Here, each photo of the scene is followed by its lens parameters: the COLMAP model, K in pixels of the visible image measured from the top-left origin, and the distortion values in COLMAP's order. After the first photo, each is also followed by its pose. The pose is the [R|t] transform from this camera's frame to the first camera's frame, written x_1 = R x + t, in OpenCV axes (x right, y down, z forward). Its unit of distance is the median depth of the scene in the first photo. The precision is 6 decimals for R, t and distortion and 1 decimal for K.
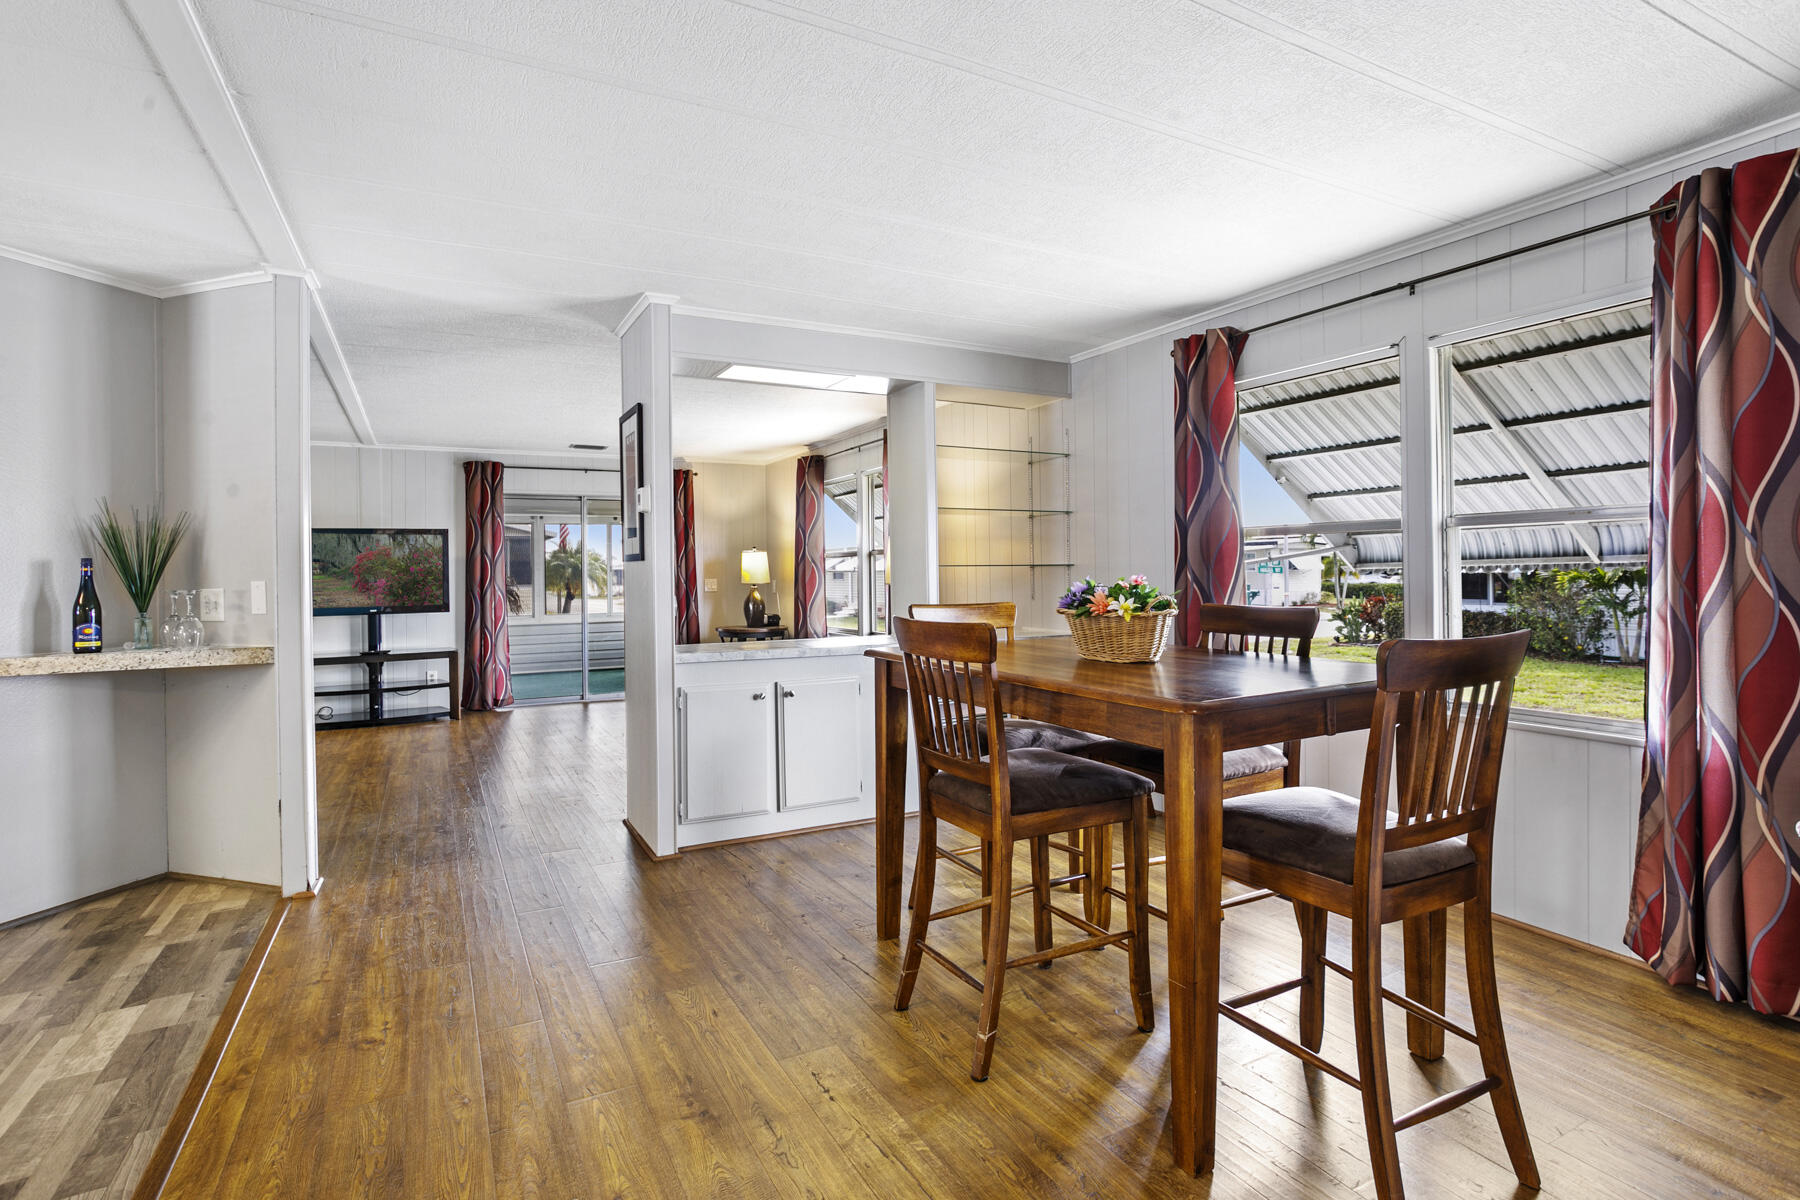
lens RADIAL K [[897.8, 0, 889.0], [0, 897.8, 563.4], [0, 0, 1]] dist [-0.055728, 0.028800]
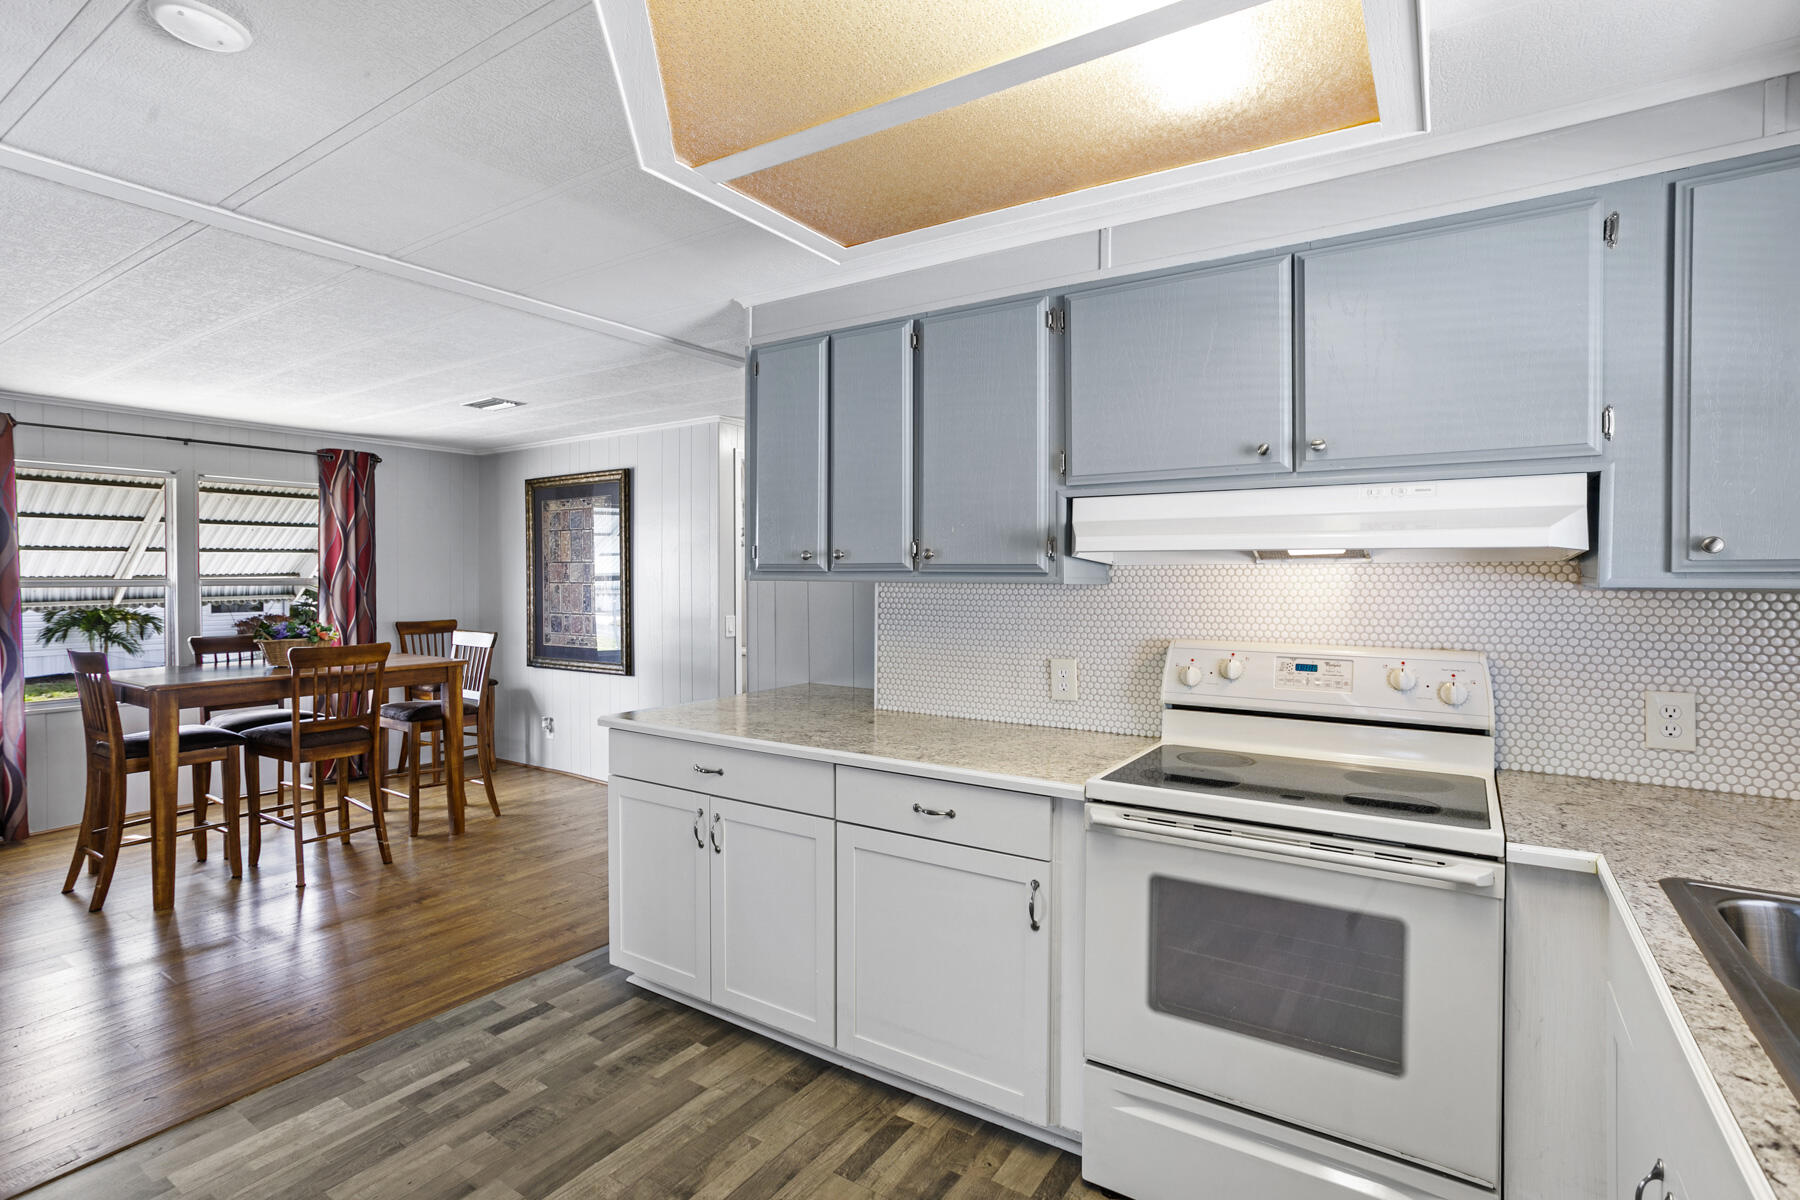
lens RADIAL K [[882.4, 0, 894.6], [0, 882.4, 585.5], [0, 0, 1]] dist [-0.052498, 0.037177]
pose [[-0.481547, 0.001864, 0.876418, -1.536643], [-0.002052, 0.999993, -0.003254, -0.043769], [-0.876418, -0.003365, -0.481539, 0.639933]]
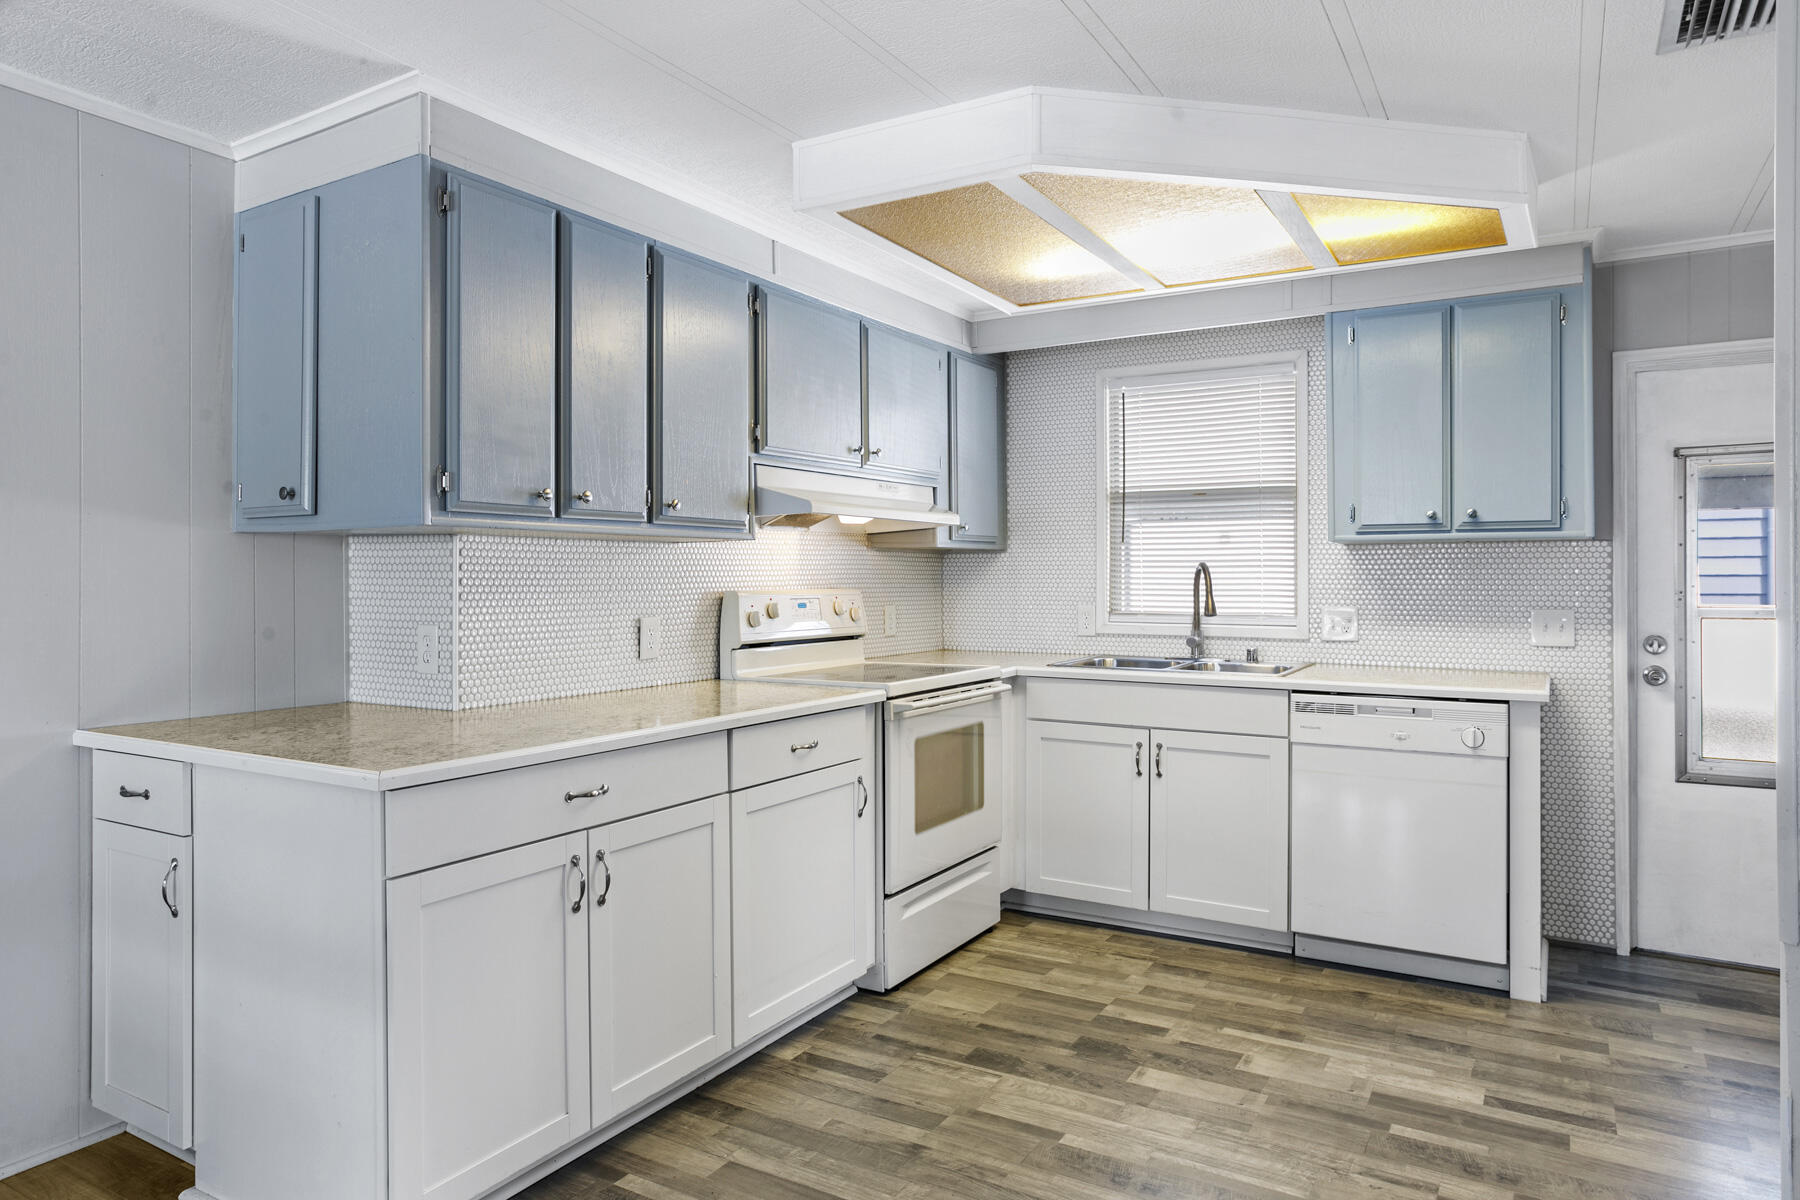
lens RADIAL K [[1110.8, 0, 903.6], [0, 1110.8, 573.1], [0, 0, 1]] dist [-0.004904, 0.000880]
pose [[-0.851409, 0.013138, -0.524337, -0.463189], [0.016486, 0.999863, -0.001717, -0.010658], [0.524243, -0.010106, -0.851509, 1.155118]]
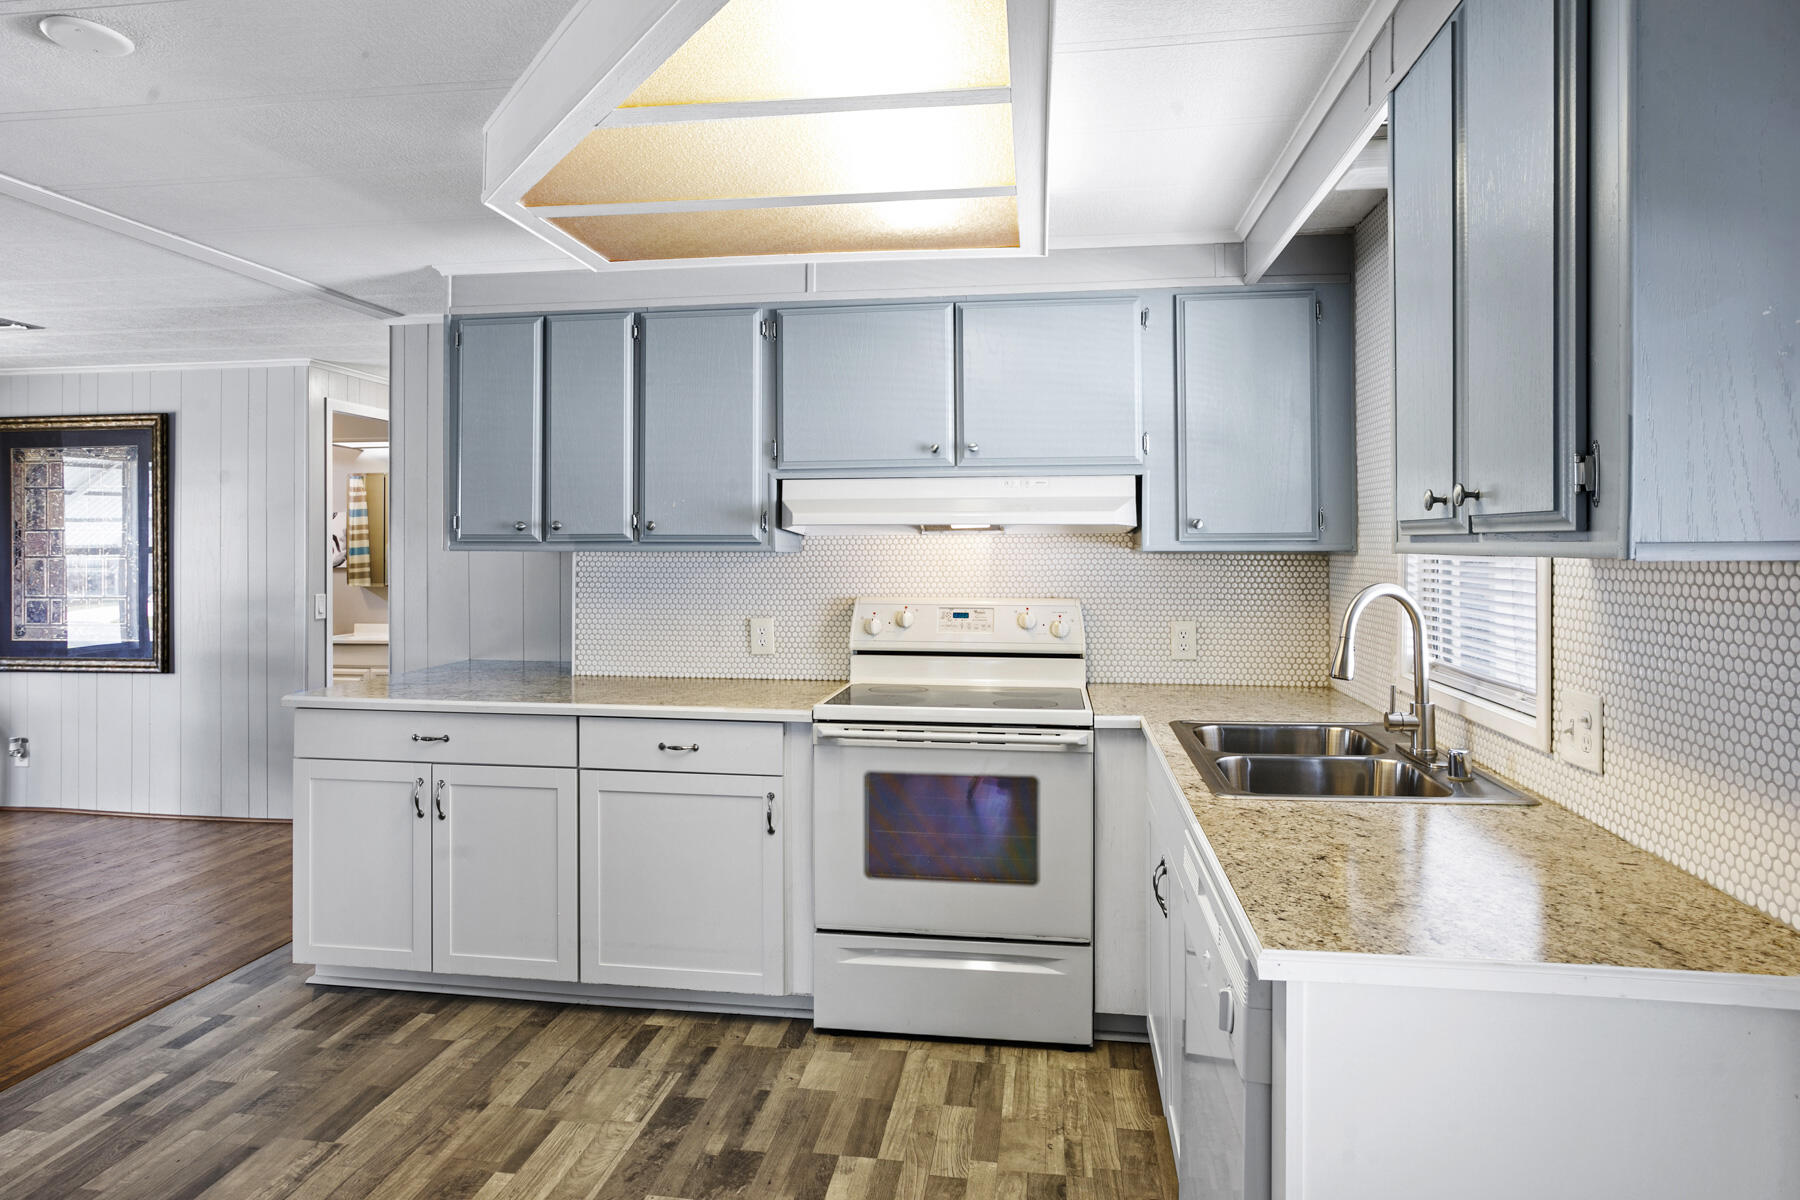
lens RADIAL K [[1091.7, 0, 890.1], [0, 1091.7, 535.0], [0, 0, 1]] dist [-0.028601, 0.025966]
pose [[-0.805366, 0.020202, 0.592433, -1.704317], [0.008008, 0.999699, -0.023204, -0.037944], [-0.592723, -0.013943, -0.805285, 0.989354]]
